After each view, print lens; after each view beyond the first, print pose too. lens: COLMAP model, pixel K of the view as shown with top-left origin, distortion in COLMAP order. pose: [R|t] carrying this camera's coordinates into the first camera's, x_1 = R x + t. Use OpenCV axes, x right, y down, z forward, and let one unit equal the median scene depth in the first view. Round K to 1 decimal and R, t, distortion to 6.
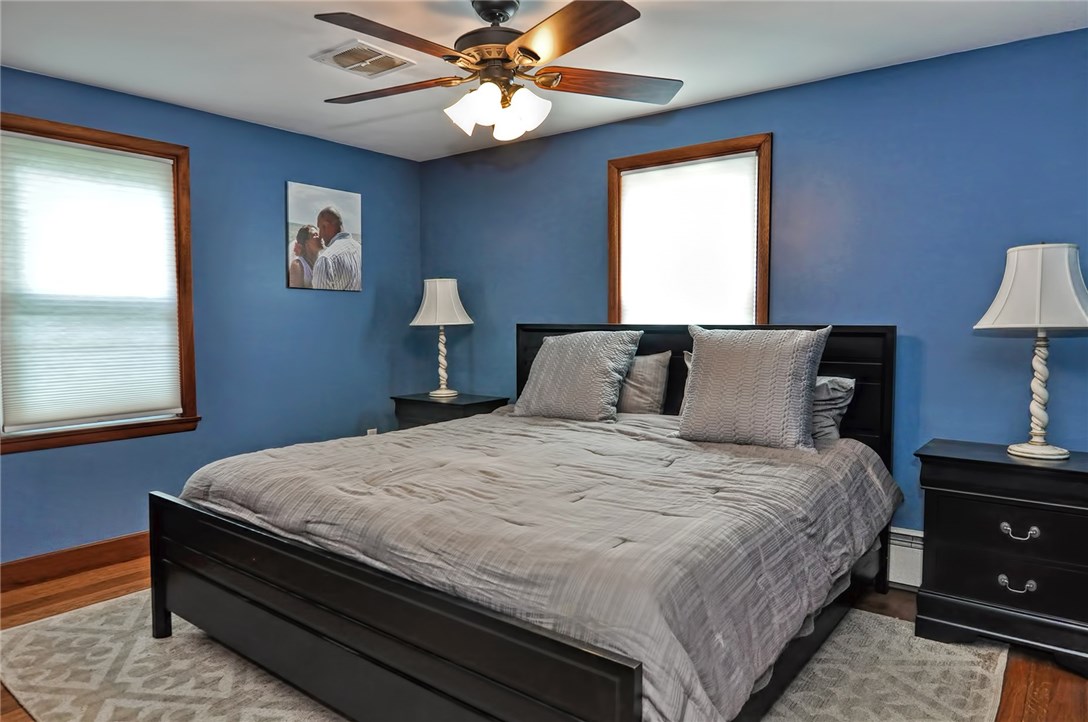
lens RADIAL K [[681.7, 0, 539.1], [0, 681.7, 362.9], [0, 0, 1]] dist [0.001357, -0.002912]
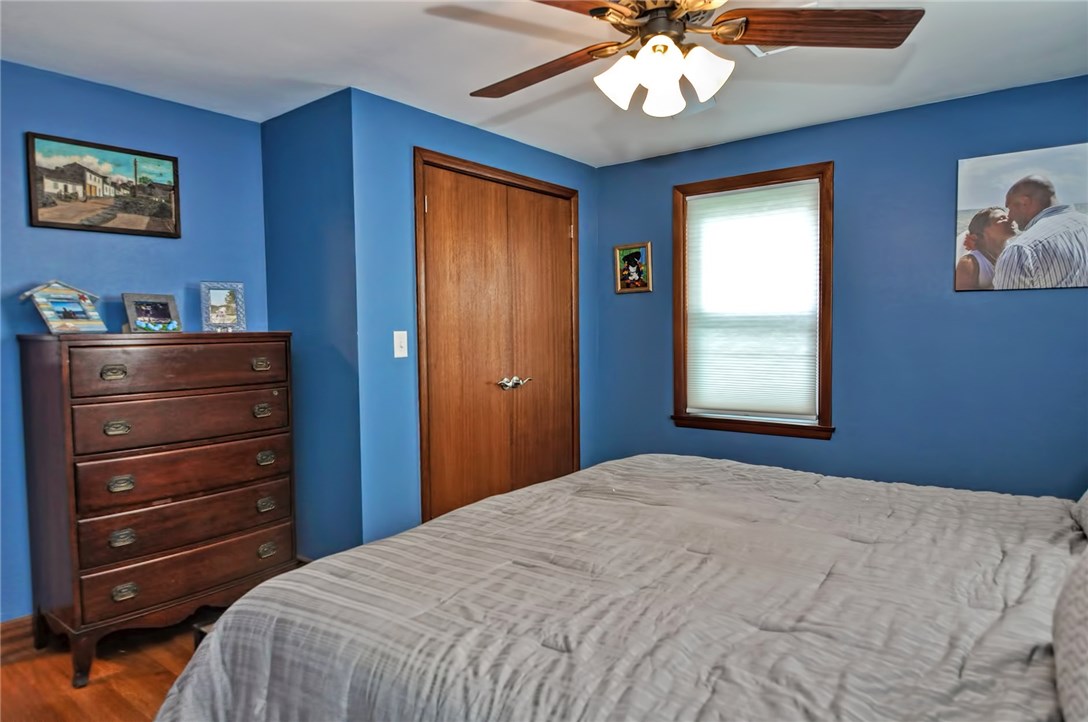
lens RADIAL K [[681.7, 0, 539.1], [0, 681.7, 362.9], [0, 0, 1]] dist [0.001357, -0.002912]
pose [[0.002873, 0.040217, -0.999187, 0.447277], [-0.060503, 0.997367, 0.039970, -0.026948], [0.998164, 0.060339, 0.005298, 0.503277]]
